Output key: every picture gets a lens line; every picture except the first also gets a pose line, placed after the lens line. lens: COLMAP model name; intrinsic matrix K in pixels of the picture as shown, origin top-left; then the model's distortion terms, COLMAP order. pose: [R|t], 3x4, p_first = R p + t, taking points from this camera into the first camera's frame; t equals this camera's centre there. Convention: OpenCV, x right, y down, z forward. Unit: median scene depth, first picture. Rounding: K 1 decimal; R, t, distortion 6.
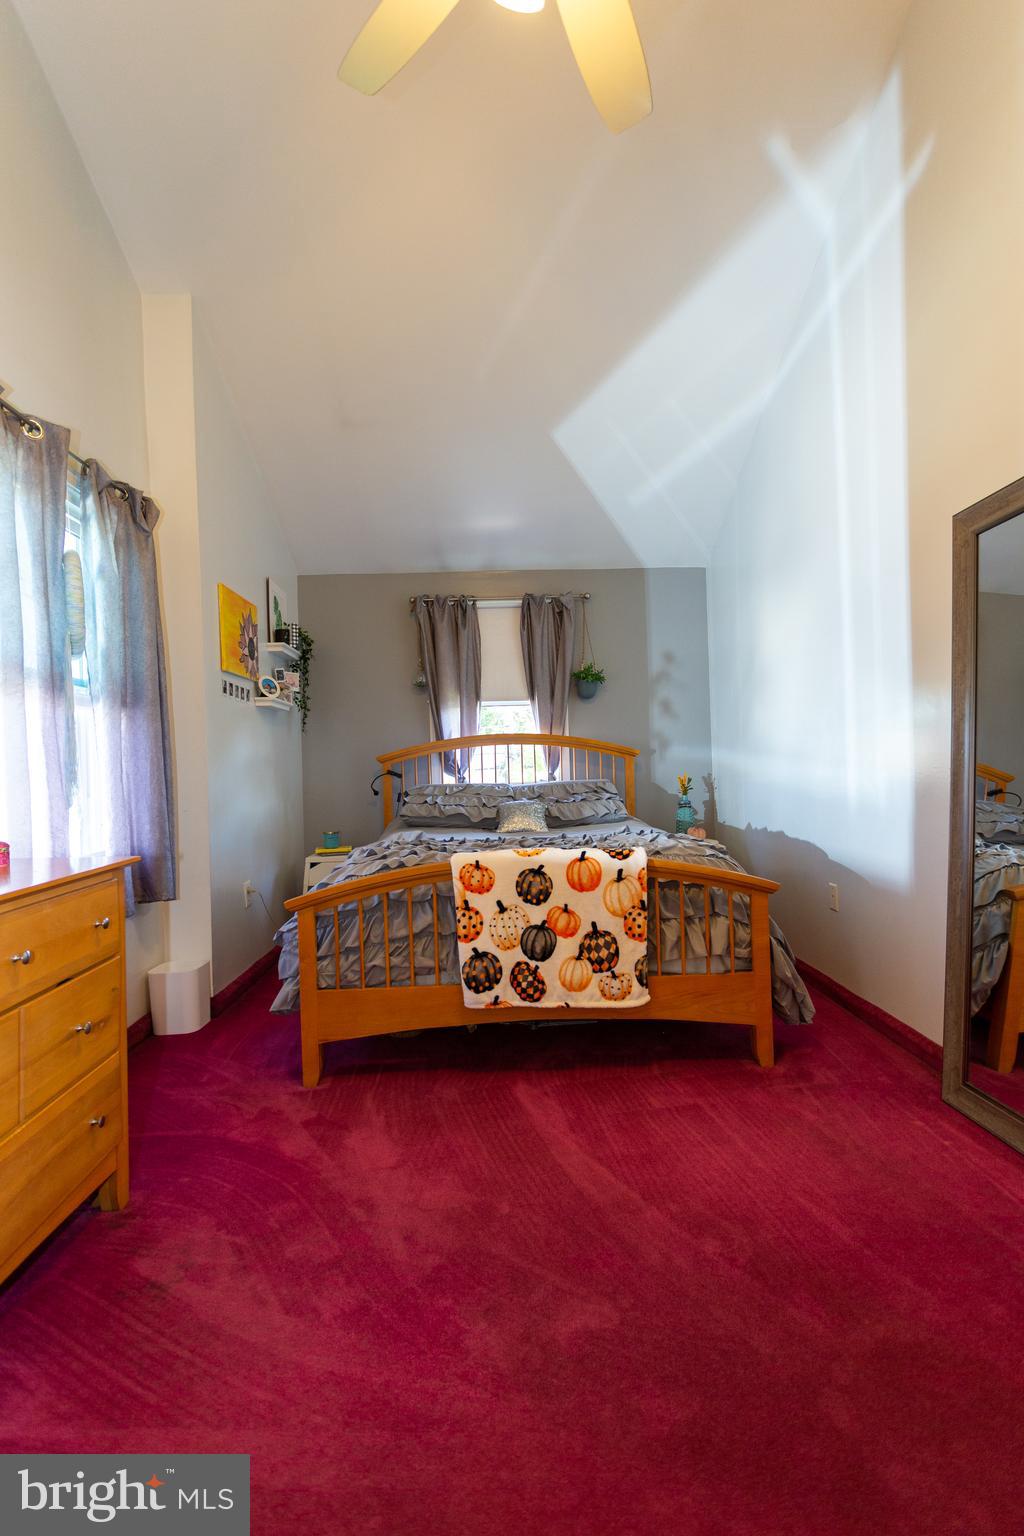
lens RADIAL K [[722.4, 0, 505.2], [0, 722.4, 768.4], [0, 0, 1]] dist [0.003891, -0.000439]
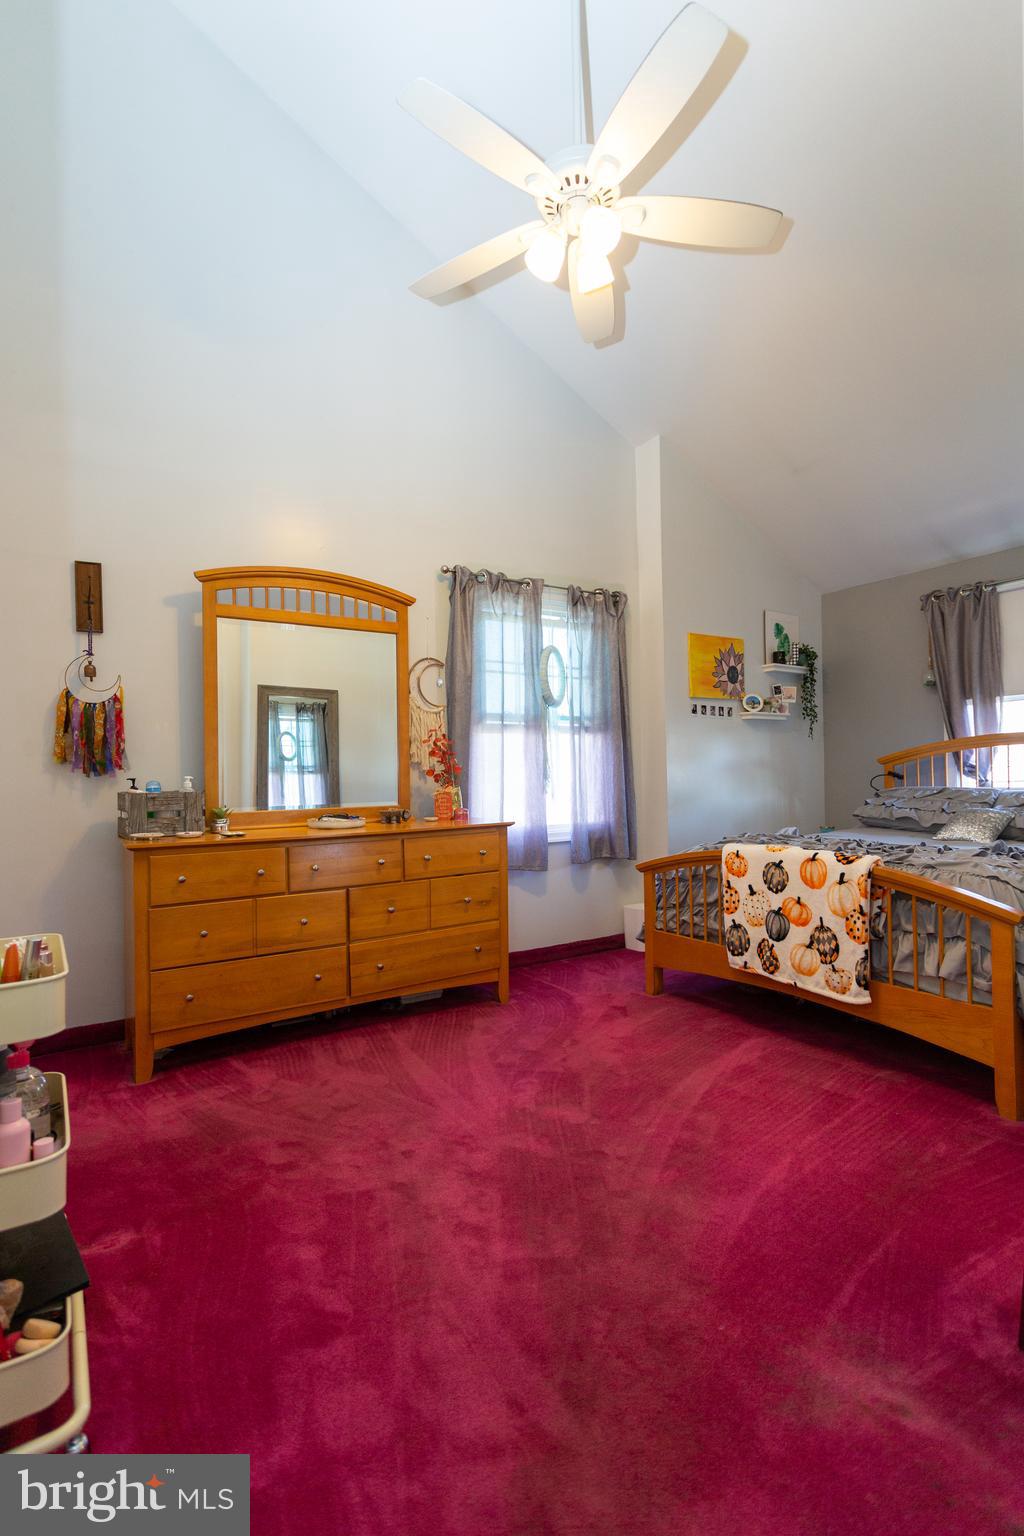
lens RADIAL K [[722.4, 0, 505.2], [0, 722.4, 768.4], [0, 0, 1]] dist [0.003891, -0.000439]
pose [[0.513207, 0.010723, -0.858198, 0.824063], [0.001645, 0.999908, 0.013477, -0.031092], [0.858263, -0.008328, 0.513142, 0.018791]]
